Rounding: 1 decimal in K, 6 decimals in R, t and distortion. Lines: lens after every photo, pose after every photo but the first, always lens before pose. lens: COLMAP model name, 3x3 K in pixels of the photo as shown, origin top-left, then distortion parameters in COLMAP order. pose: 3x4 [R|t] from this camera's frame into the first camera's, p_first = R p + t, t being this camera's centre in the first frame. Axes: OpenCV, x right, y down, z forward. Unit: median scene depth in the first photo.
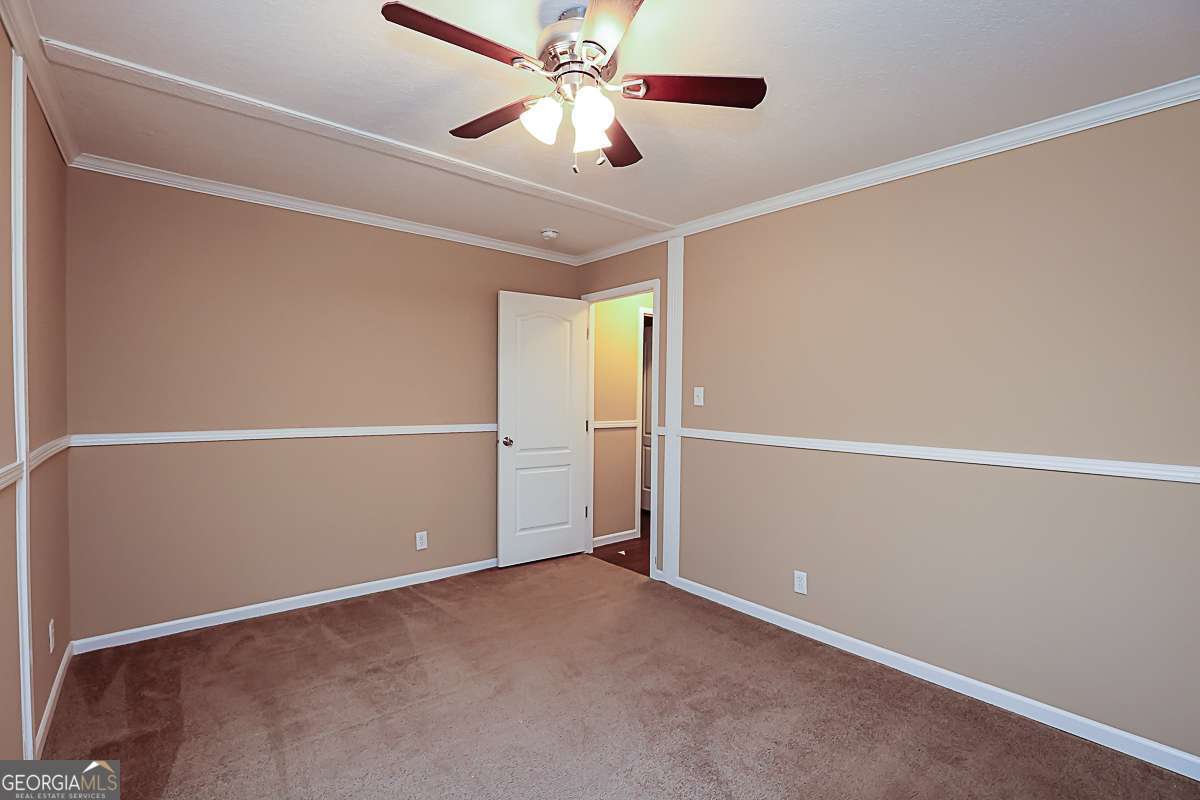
lens RADIAL K [[548.8, 0, 599.3], [0, 548.8, 405.5], [0, 0, 1]] dist [-0.030512, 0.008924]
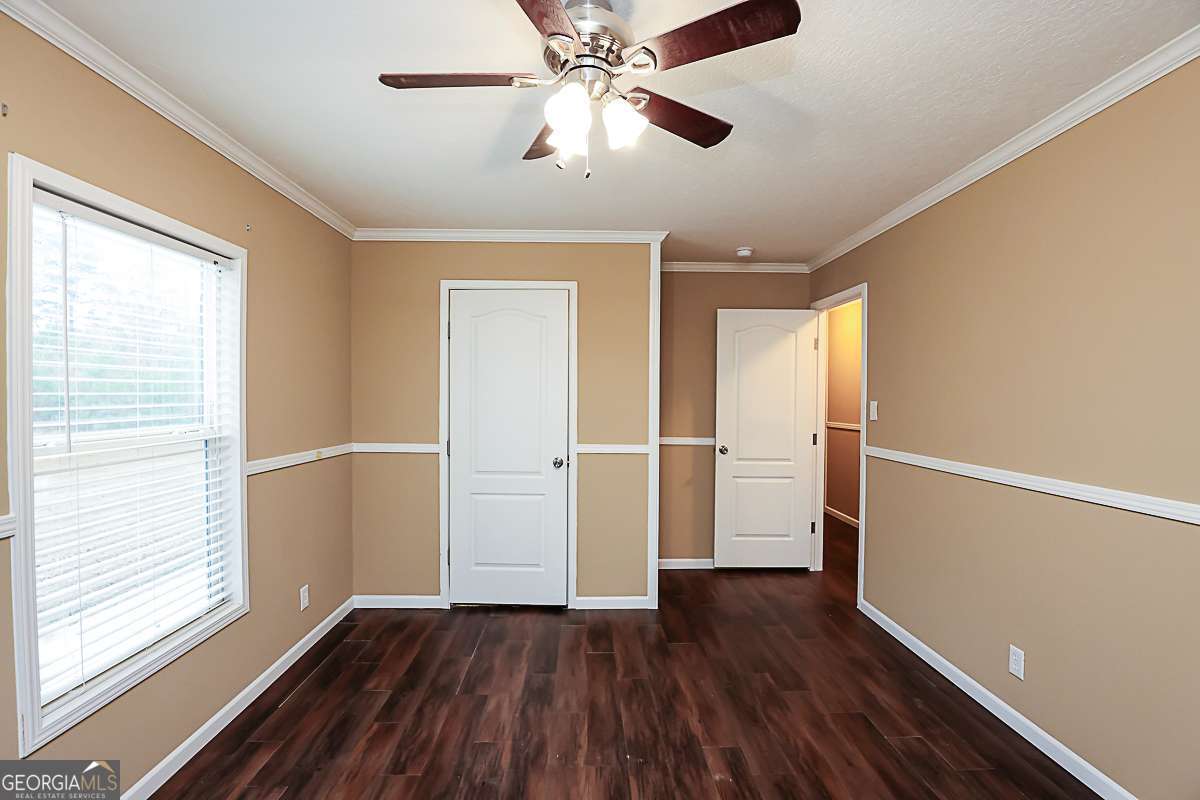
lens RADIAL K [[548.8, 0, 599.3], [0, 548.8, 405.5], [0, 0, 1]] dist [-0.030512, 0.008924]
pose [[0.762719, 0.017848, -0.646483, 0.331567], [-0.009574, 0.999821, 0.016308, -0.036502], [0.646659, -0.006249, 0.762754, 0.027113]]
